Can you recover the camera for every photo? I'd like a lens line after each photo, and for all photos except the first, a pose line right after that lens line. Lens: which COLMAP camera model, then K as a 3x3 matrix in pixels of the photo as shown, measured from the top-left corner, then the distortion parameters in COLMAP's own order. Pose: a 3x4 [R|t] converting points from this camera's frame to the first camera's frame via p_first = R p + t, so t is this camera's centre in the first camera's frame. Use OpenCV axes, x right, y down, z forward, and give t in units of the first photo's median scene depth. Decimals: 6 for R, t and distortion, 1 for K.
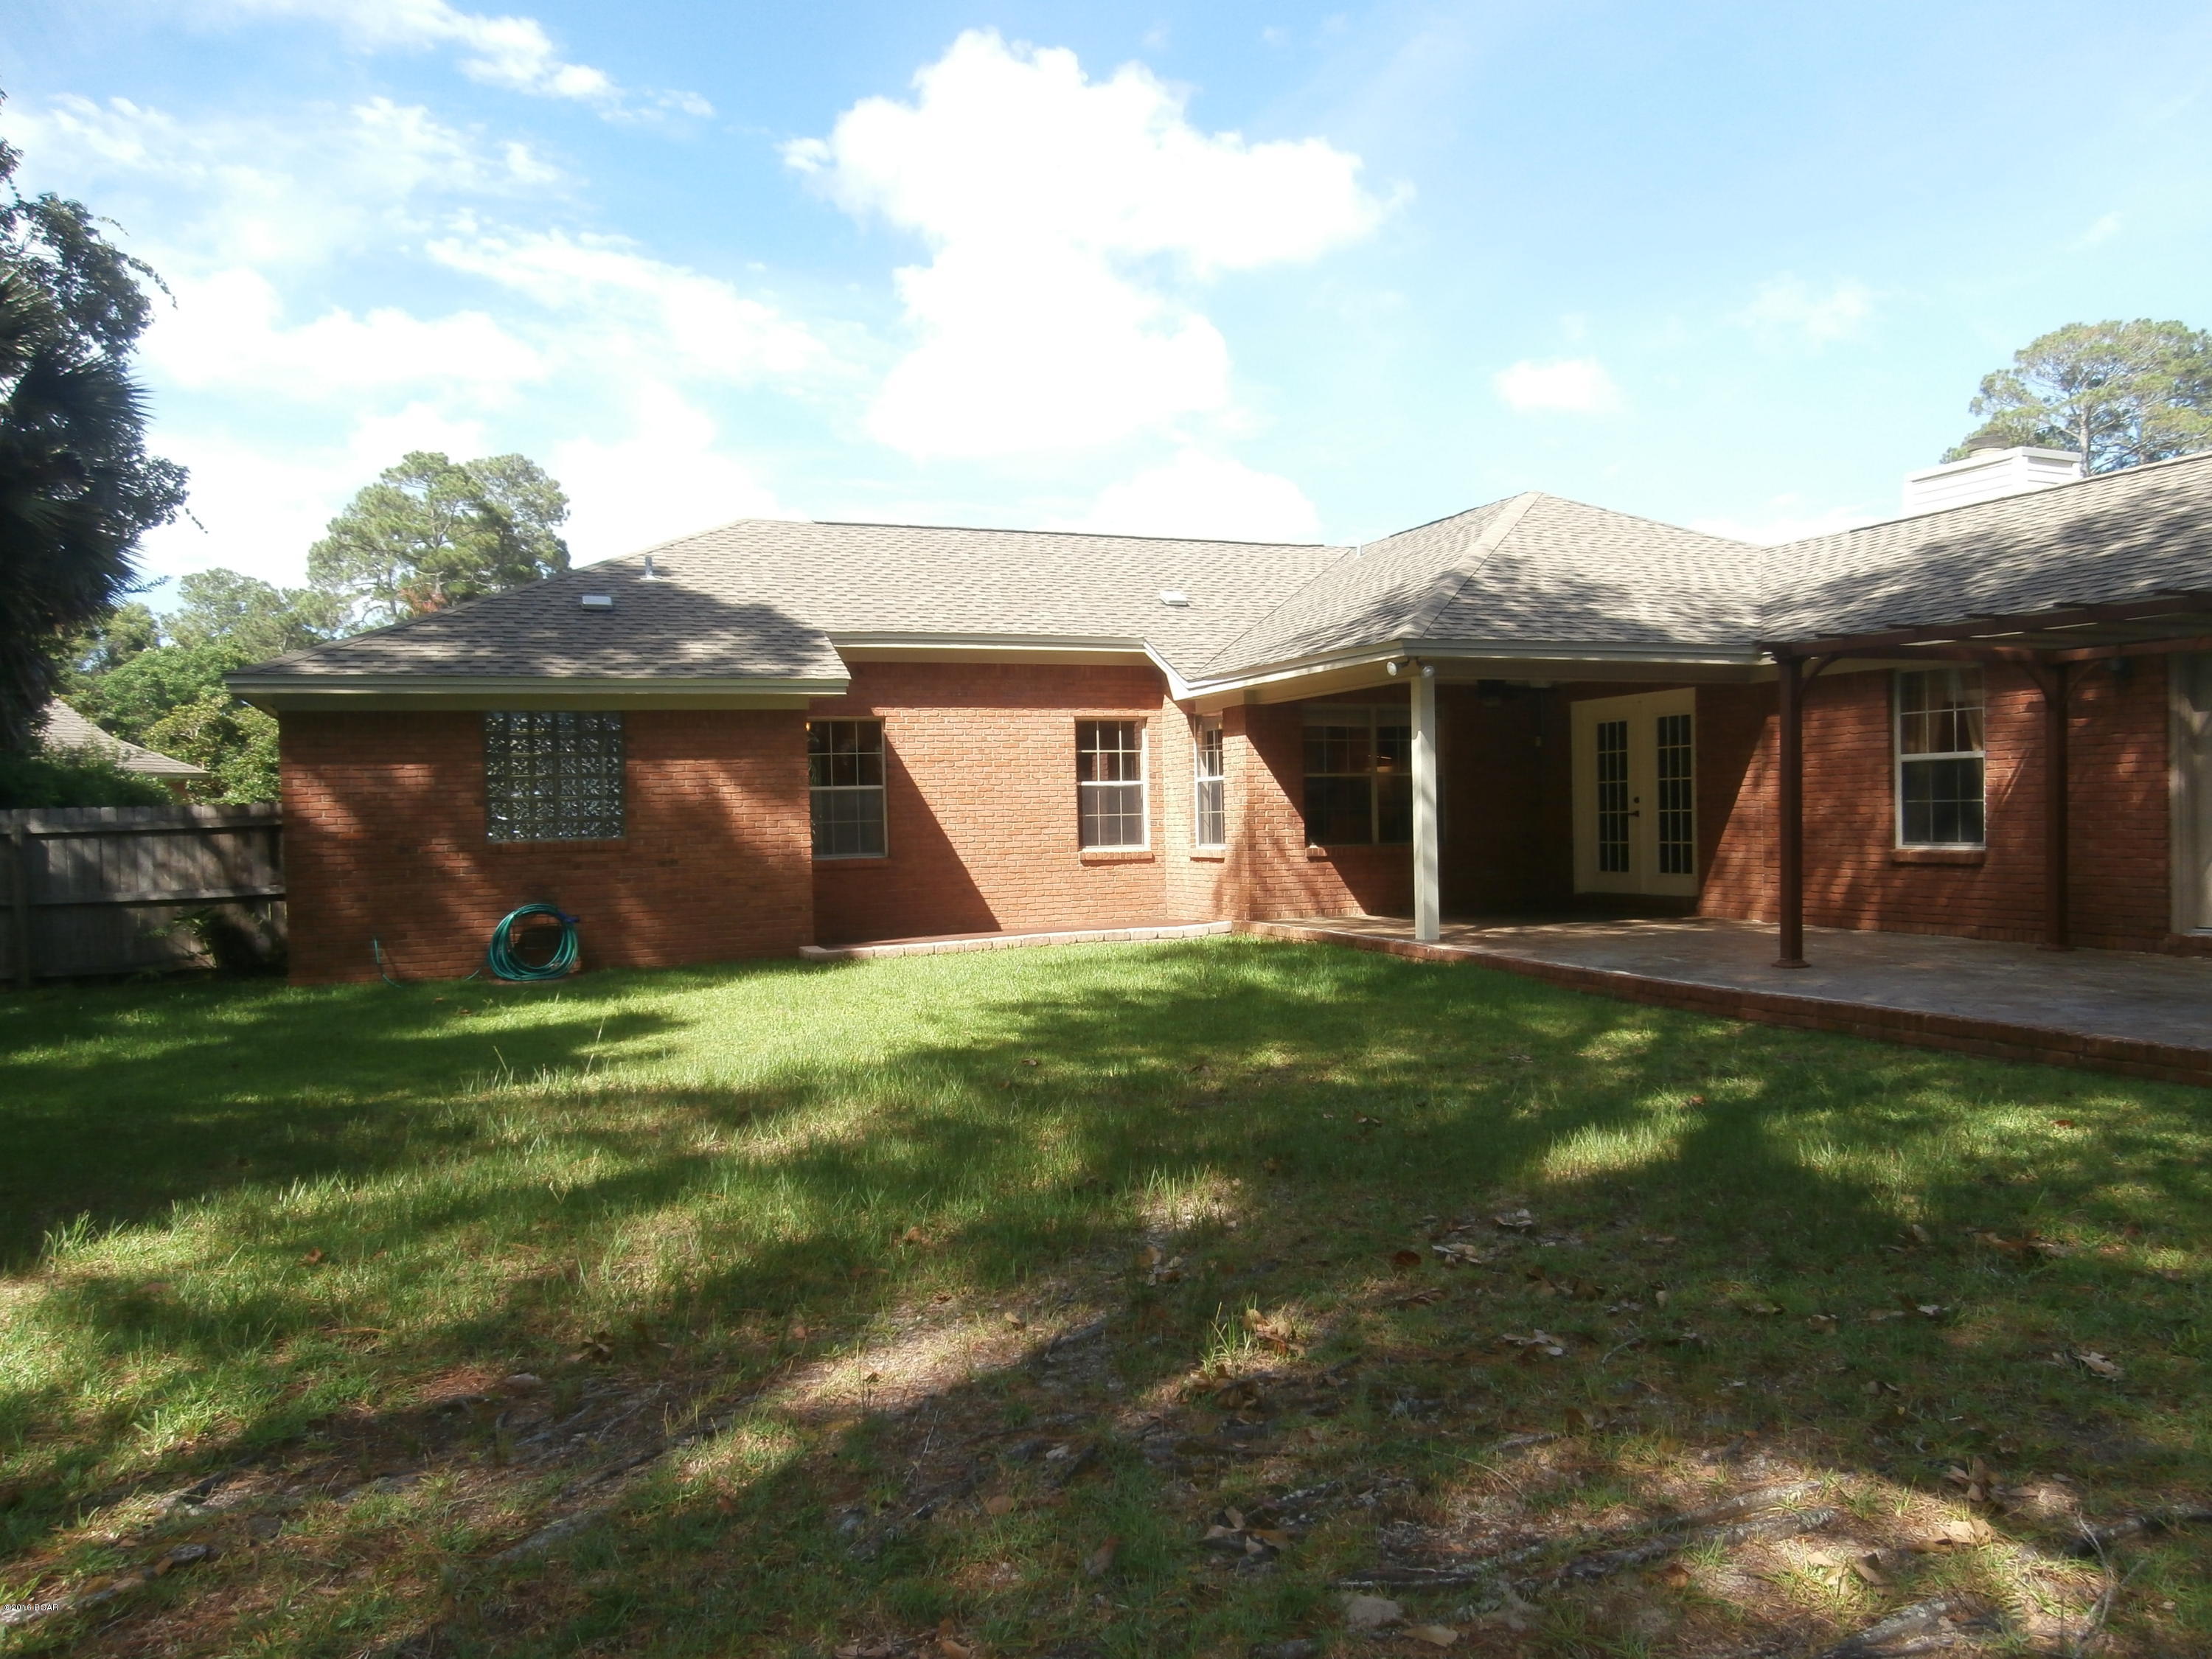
lens RADIAL K [[1557.6, 0, 1120.8], [0, 1557.6, 828.8], [0, 0, 1]] dist [-0.010314, 0.000245]
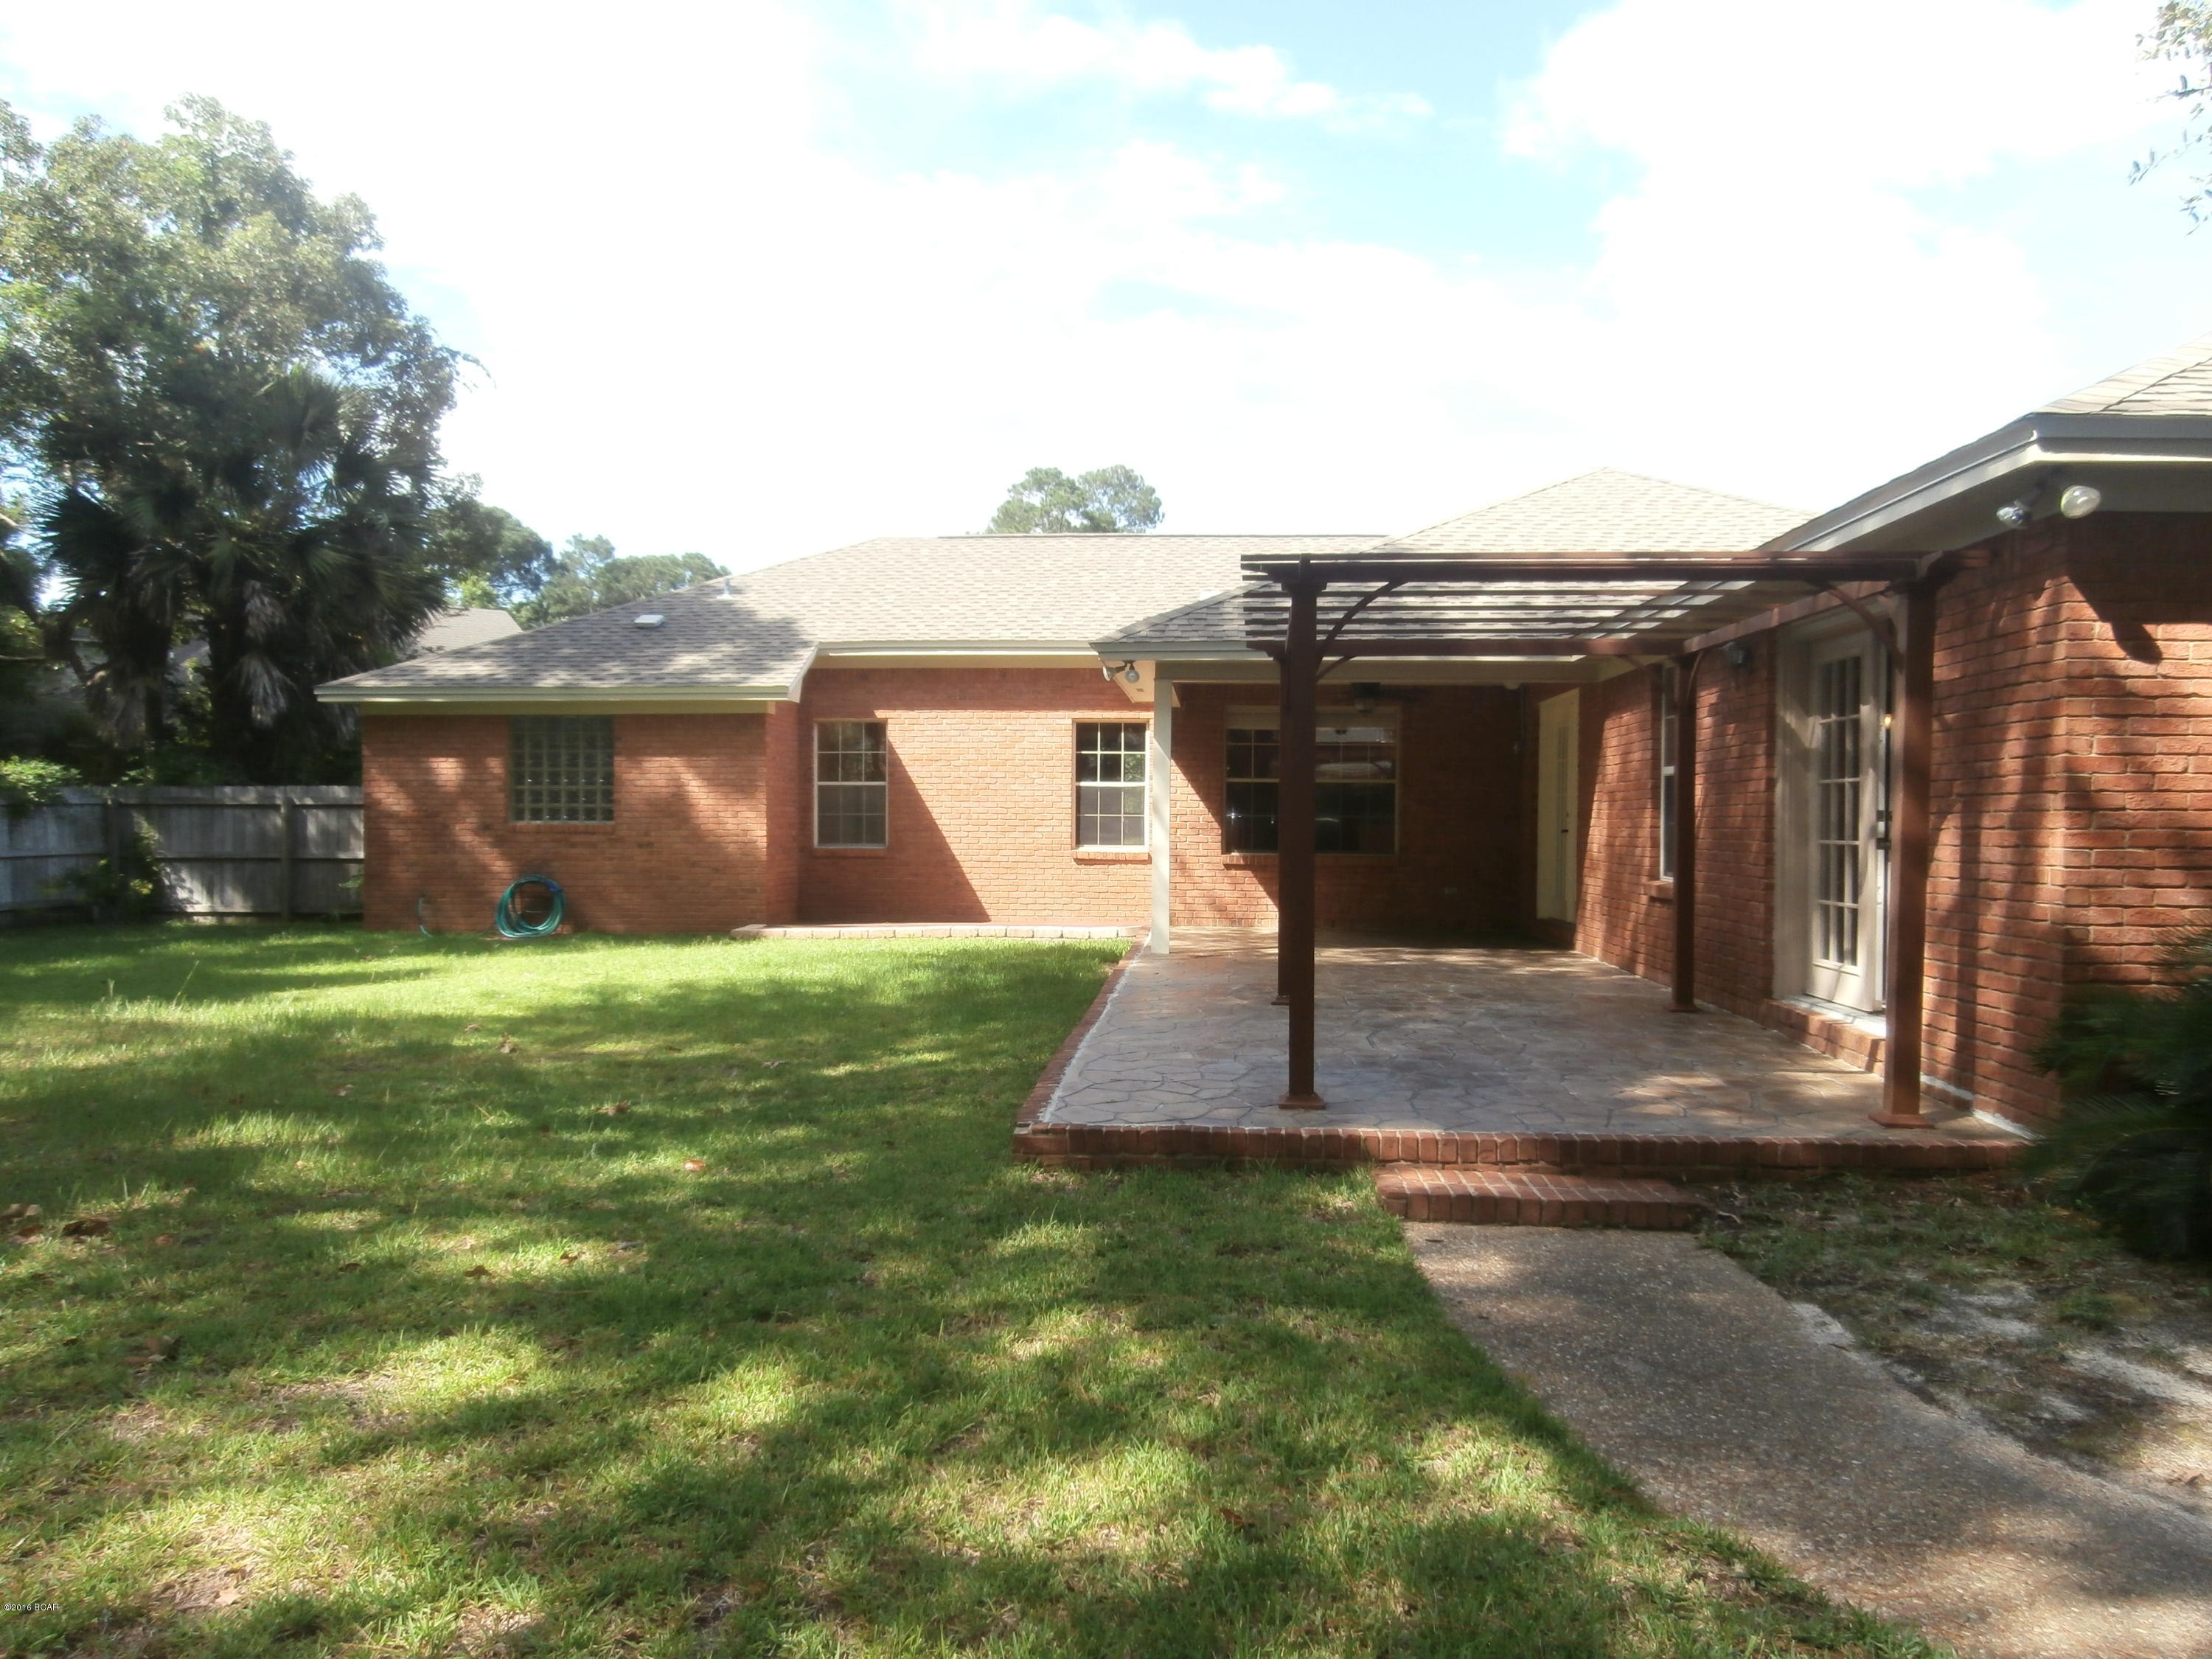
lens RADIAL K [[1557.6, 0, 1124.9], [0, 1557.6, 829.7], [0, 0, 1]] dist [-0.010314, 0.000245]
pose [[0.904326, 0.033835, -0.425500, 0.447098], [-0.029979, 0.999426, 0.015757, -0.016301], [0.425789, -0.001493, 0.904821, 0.085622]]
